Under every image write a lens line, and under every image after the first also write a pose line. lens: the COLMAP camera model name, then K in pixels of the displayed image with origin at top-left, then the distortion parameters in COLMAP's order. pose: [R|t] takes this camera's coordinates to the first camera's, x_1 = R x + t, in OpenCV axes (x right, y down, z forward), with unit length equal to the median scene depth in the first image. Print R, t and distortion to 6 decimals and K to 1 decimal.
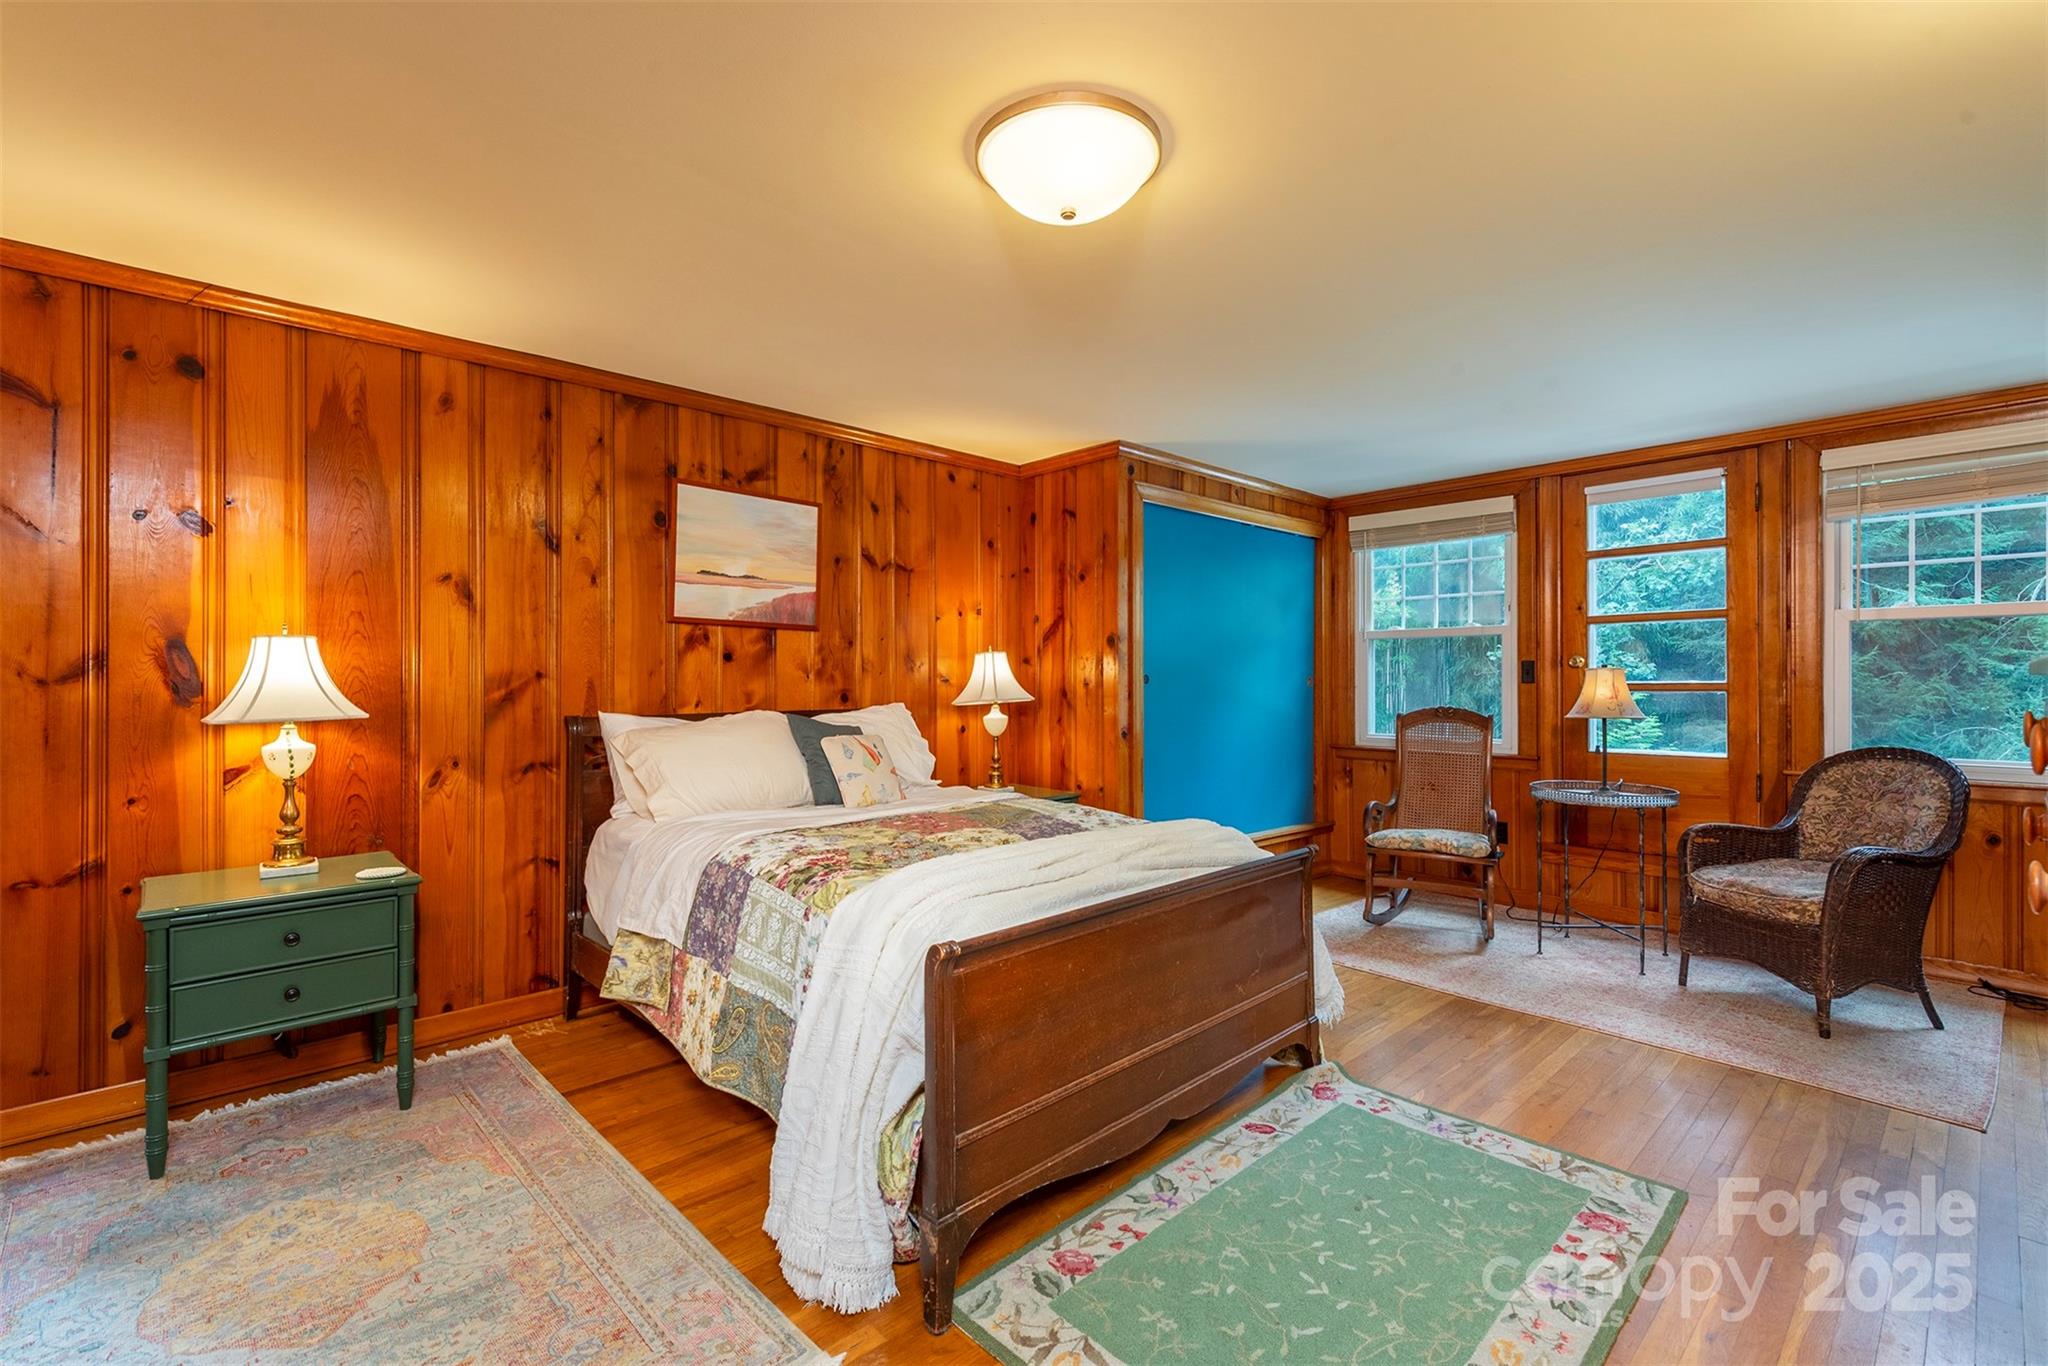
lens RADIAL K [[895.0, 0, 1020.1], [0, 895.0, 678.1], [0, 0, 1]] dist [0.005196, 0.000345]
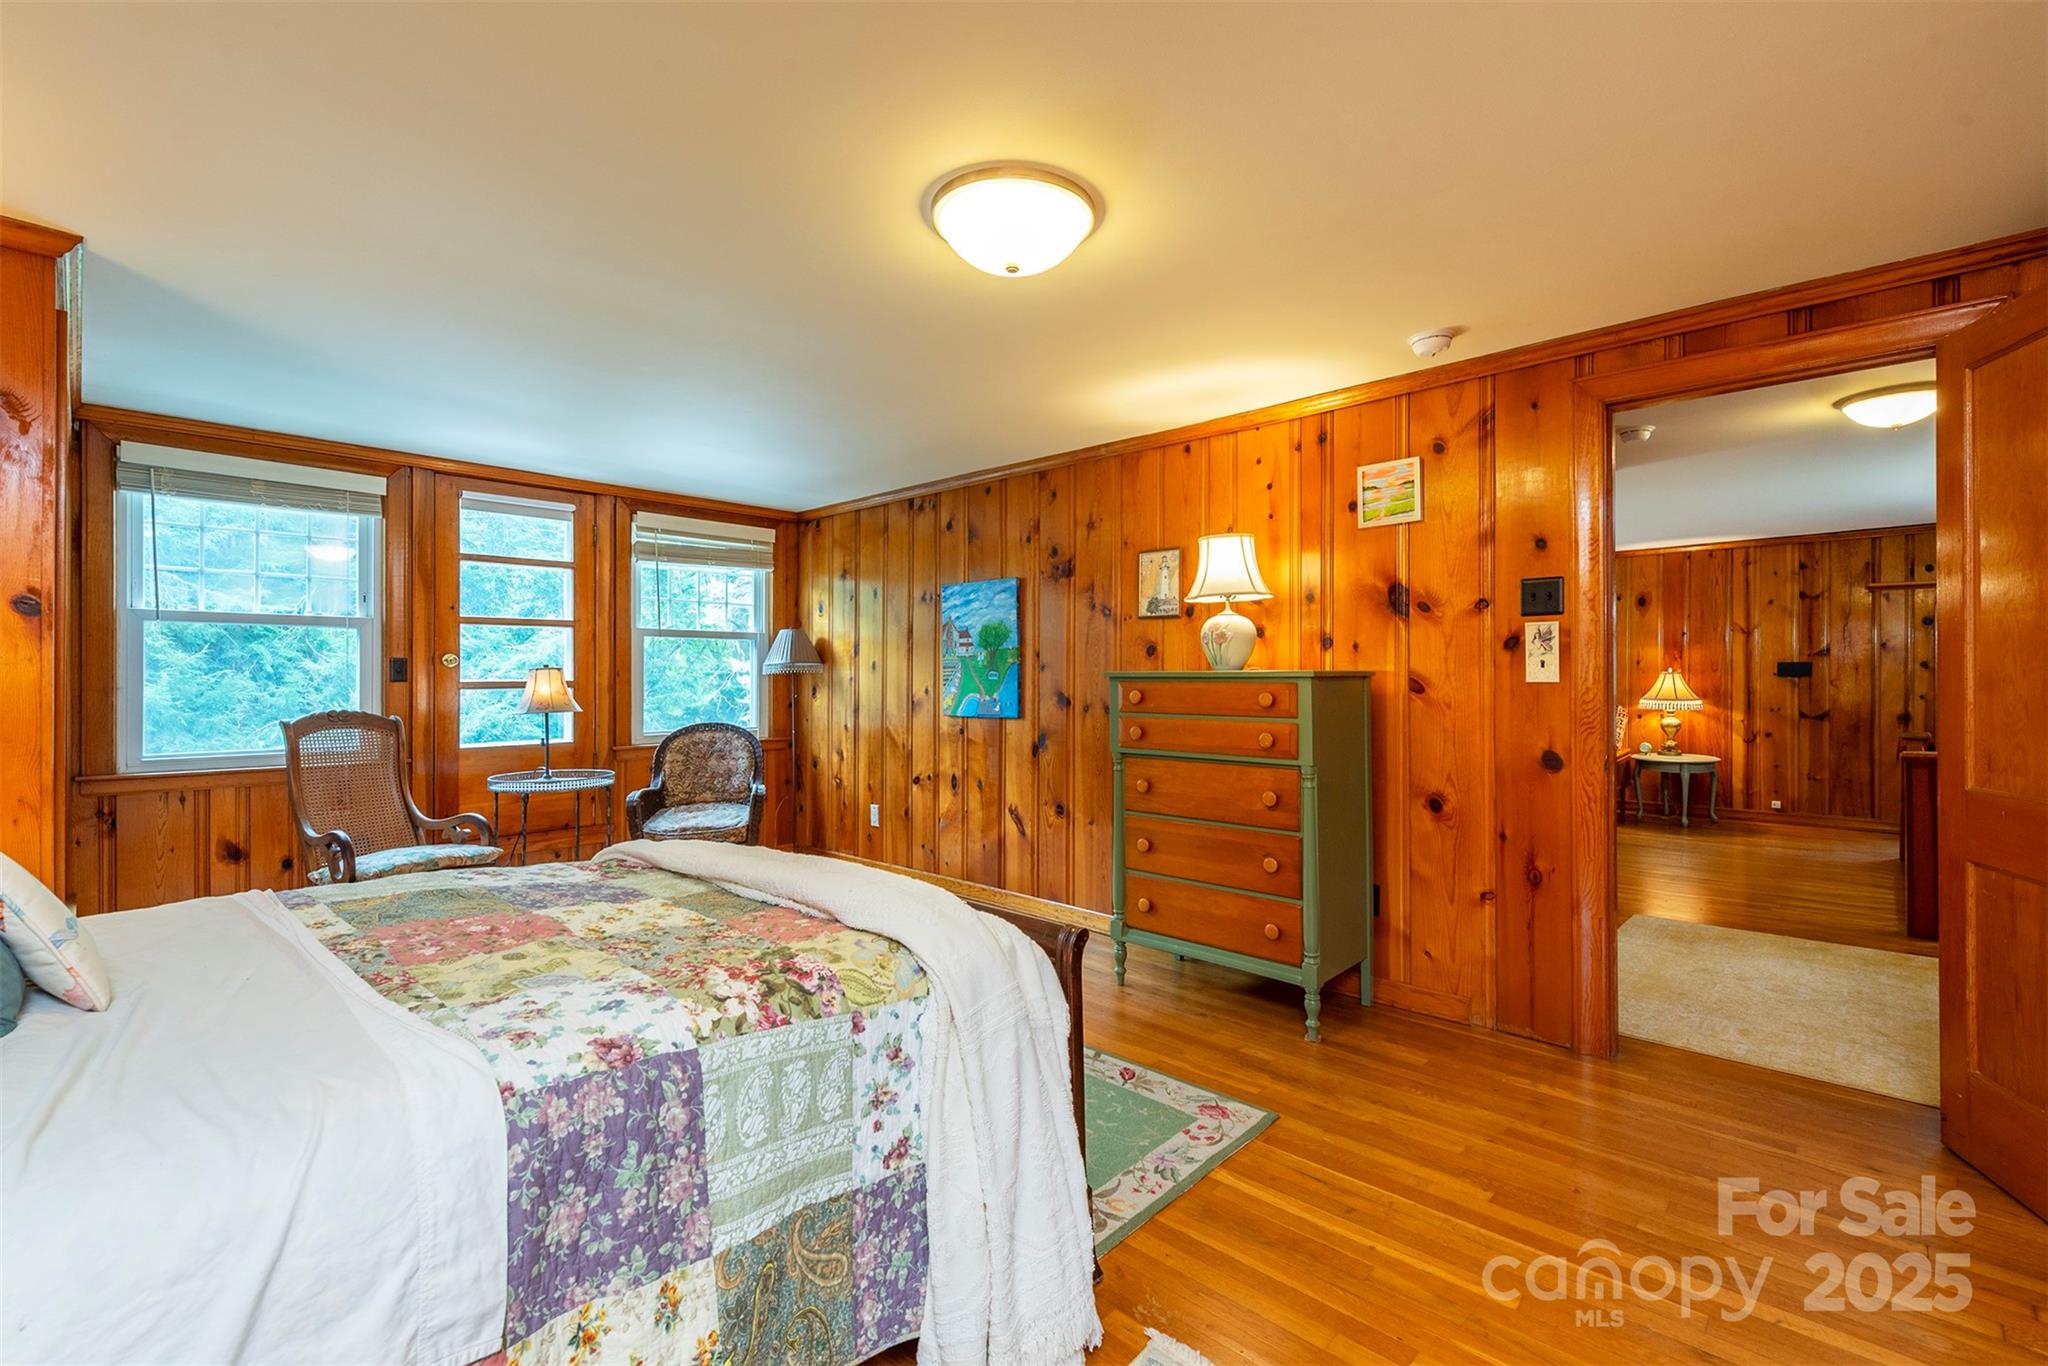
lens RADIAL K [[895.0, 0, 1019.3], [0, 895.0, 678.6], [0, 0, 1]] dist [0.005196, 0.000345]
pose [[-0.068044, -0.001263, 0.997682, -0.454420], [-0.003002, 0.999995, 0.001061, -0.000675], [-0.997678, -0.002923, -0.068047, 0.452228]]
